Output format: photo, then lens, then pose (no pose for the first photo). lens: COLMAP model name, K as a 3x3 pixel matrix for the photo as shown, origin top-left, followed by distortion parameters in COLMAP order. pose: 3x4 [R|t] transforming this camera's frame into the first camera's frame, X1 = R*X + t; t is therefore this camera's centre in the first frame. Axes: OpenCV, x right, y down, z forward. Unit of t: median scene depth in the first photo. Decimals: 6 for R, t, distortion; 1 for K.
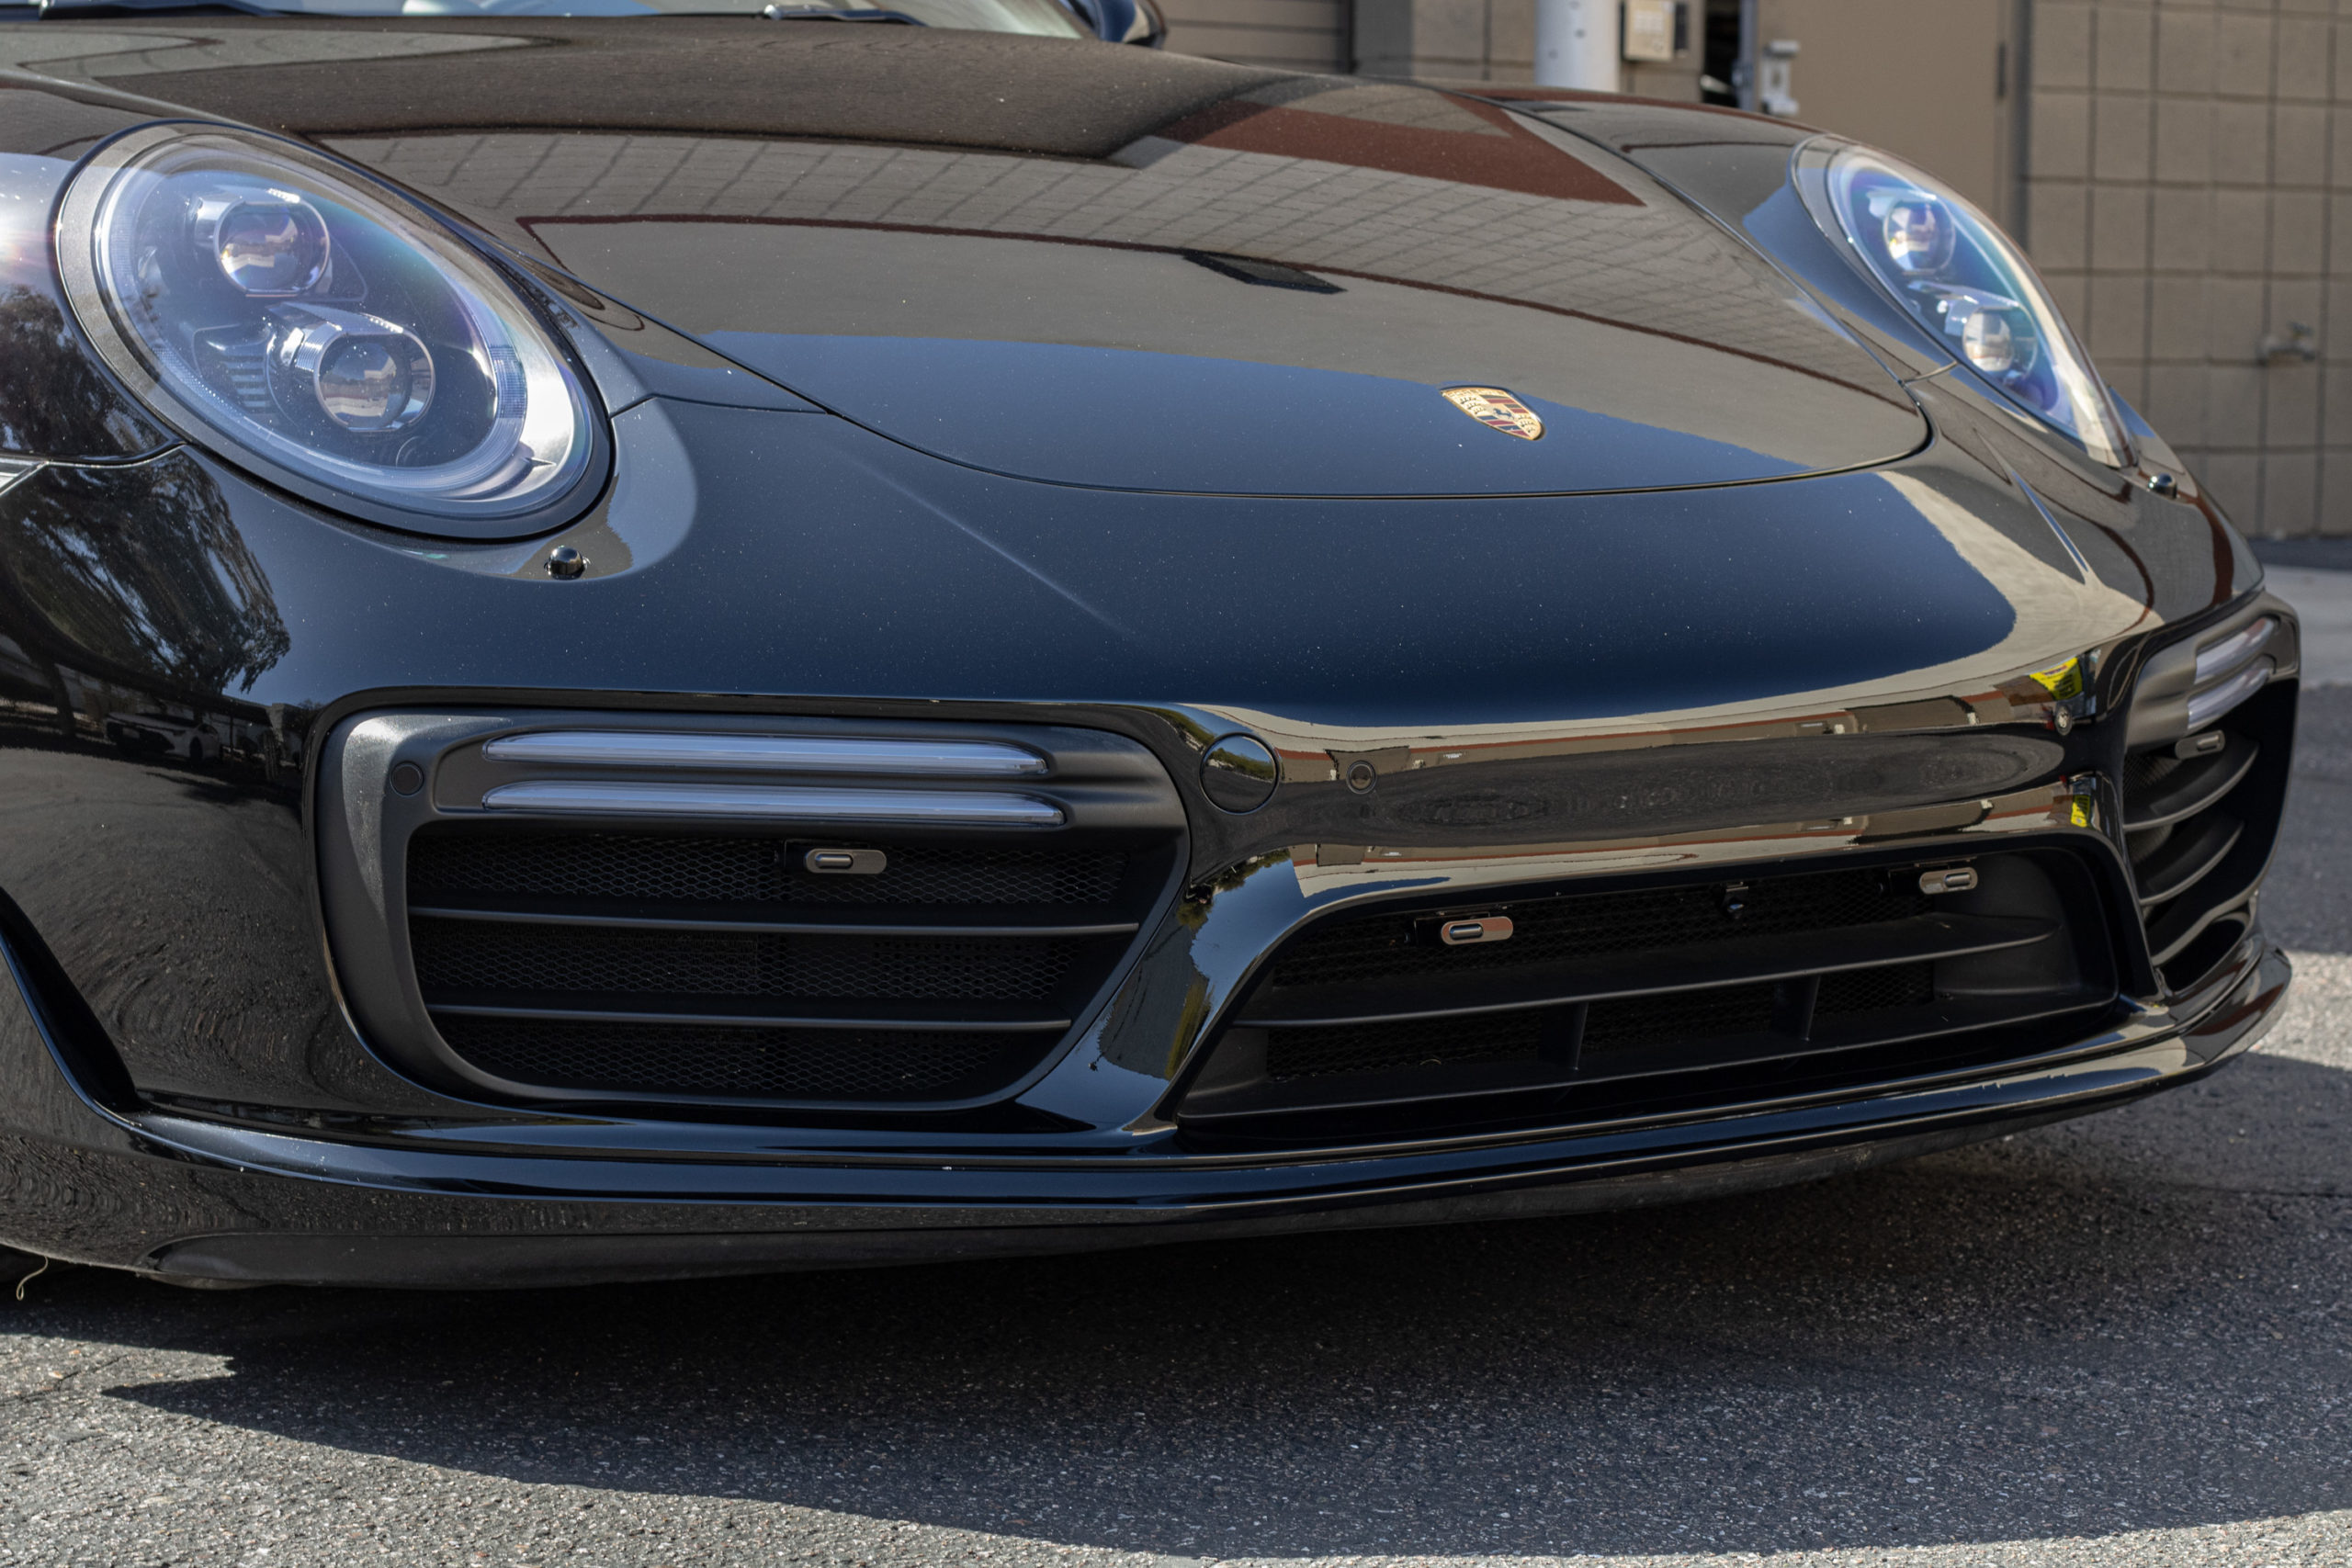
lens RADIAL K [[5563.5, 0, 1176.0], [0, 5563.5, 784.0], [0, 0, 1]] dist [-0.005915, 0.215698]
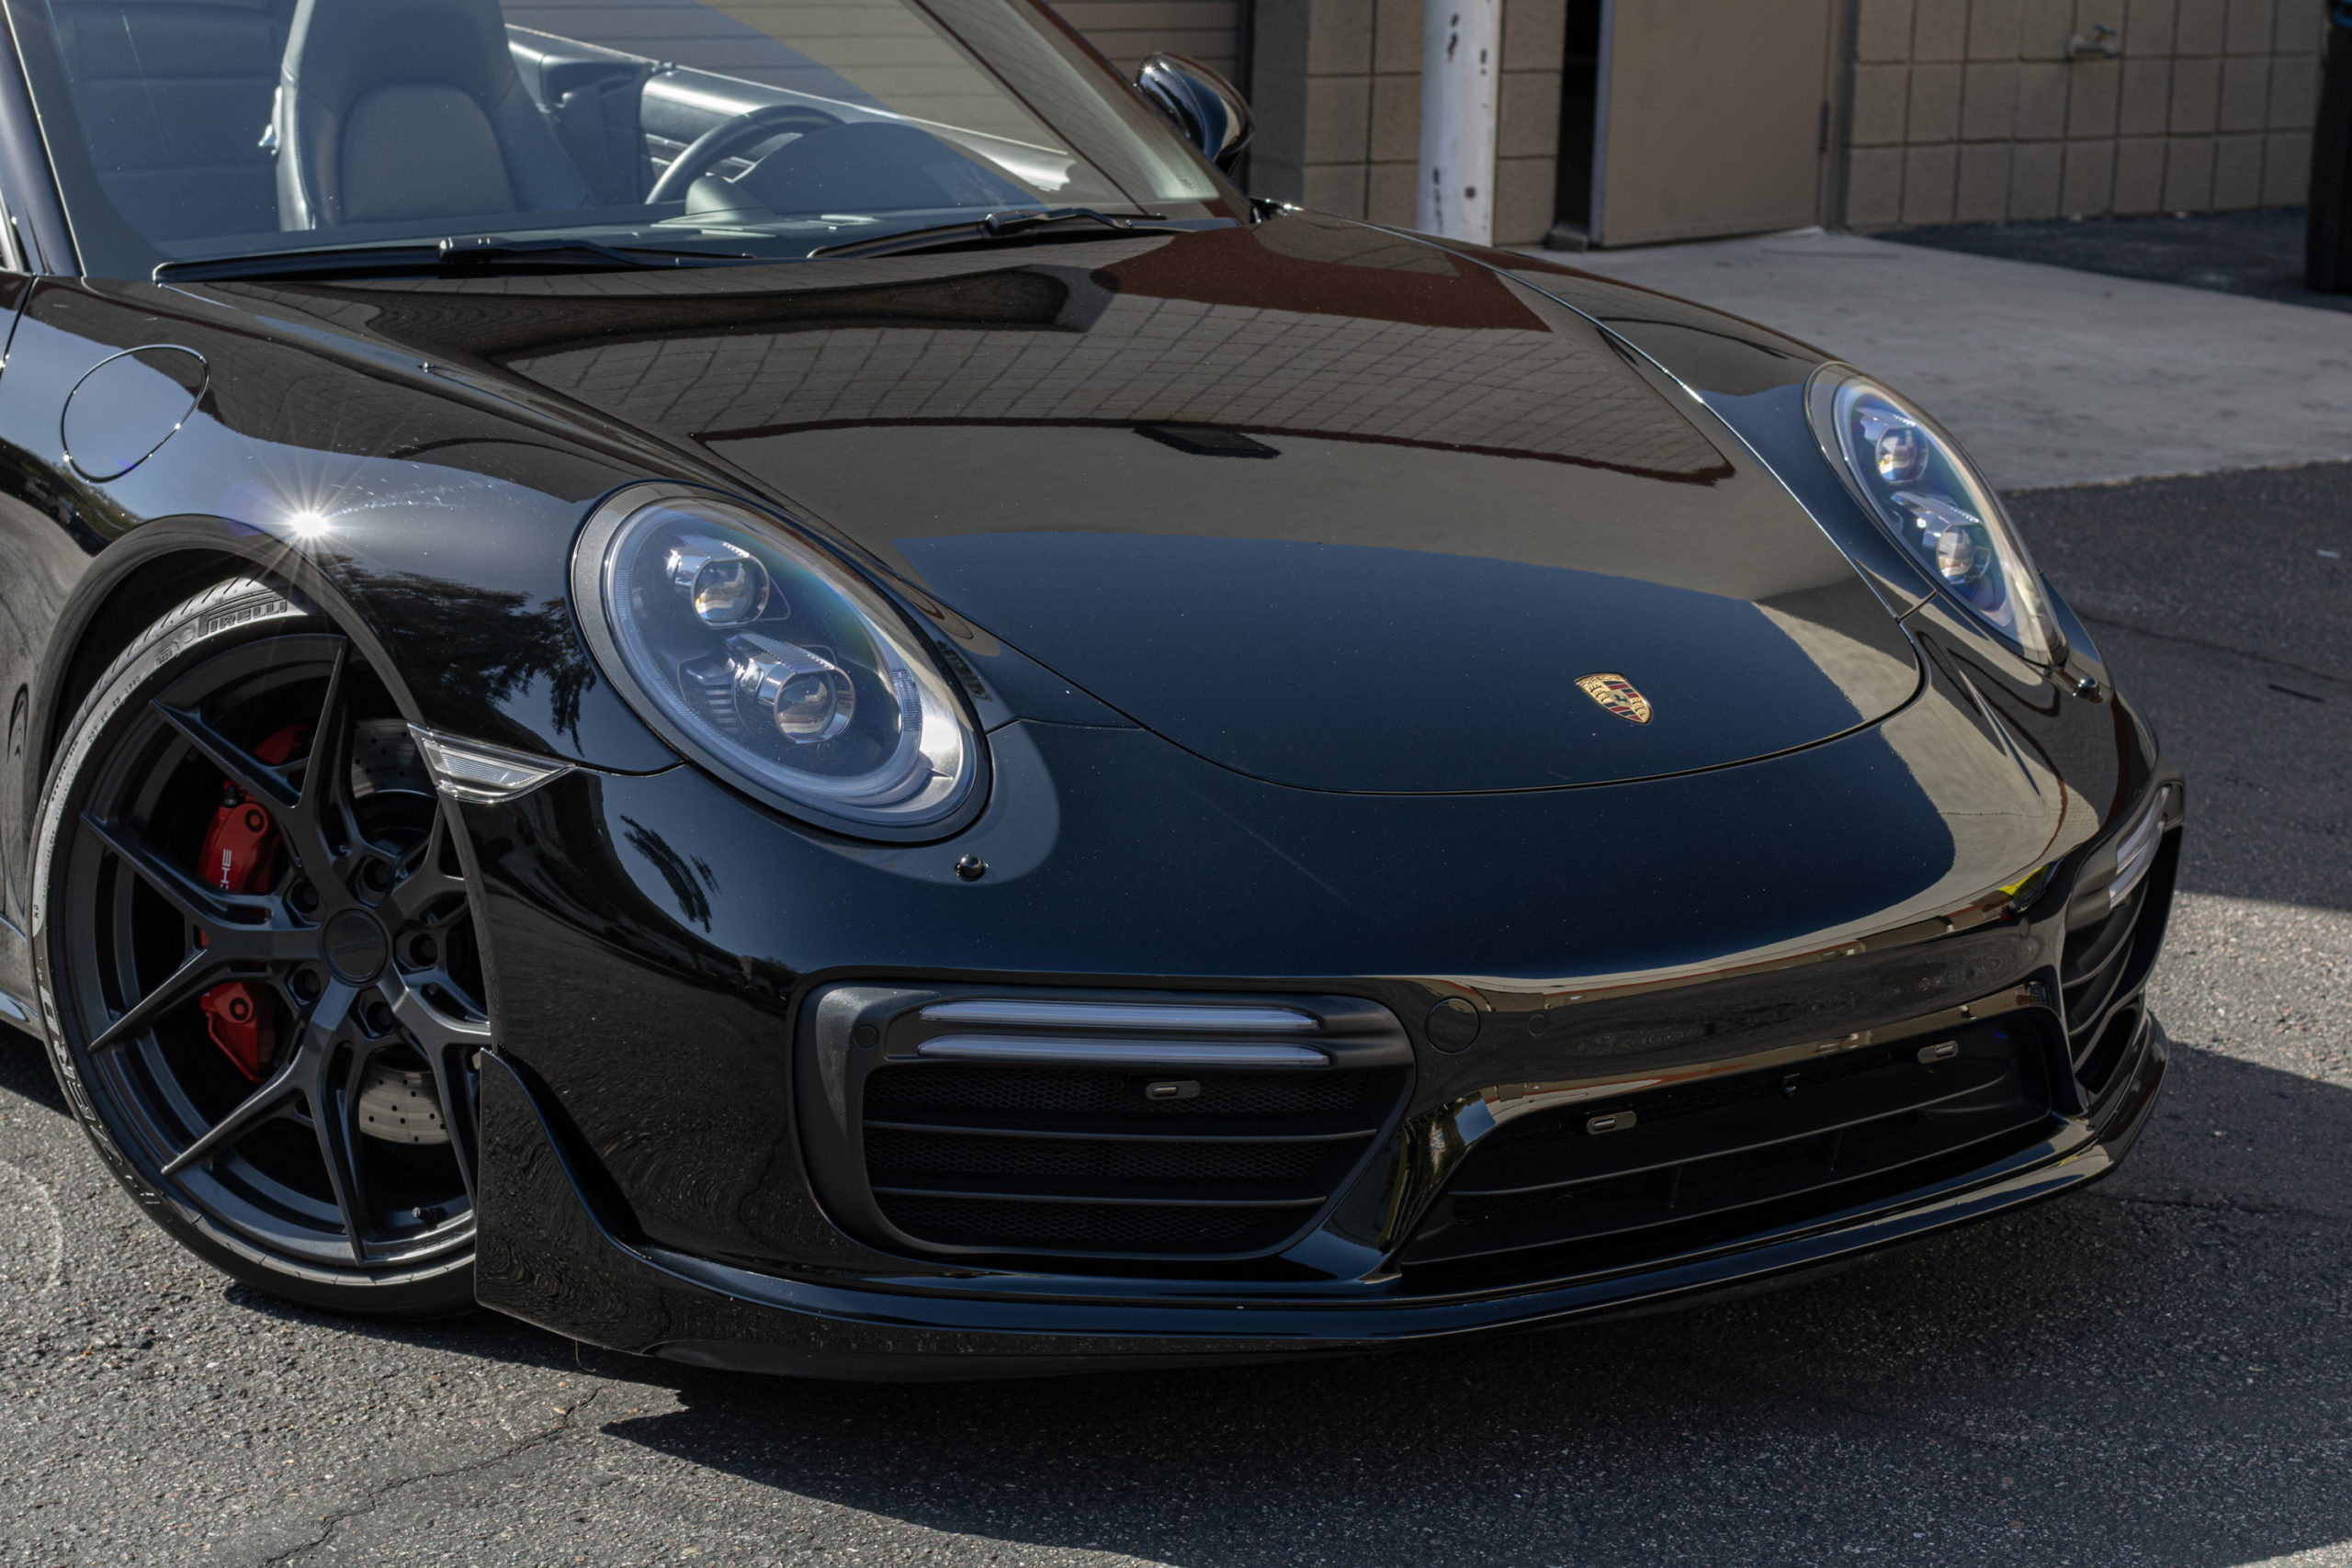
lens RADIAL K [[5563.5, 0, 1176.0], [0, 5563.5, 784.0], [0, 0, 1]] dist [-0.005915, 0.215698]
pose [[0.998576, 0.017769, 0.050292, -0.122487], [-0.023415, 0.993205, 0.113994, -0.207988], [-0.047925, -0.115010, 0.992208, -0.349645]]
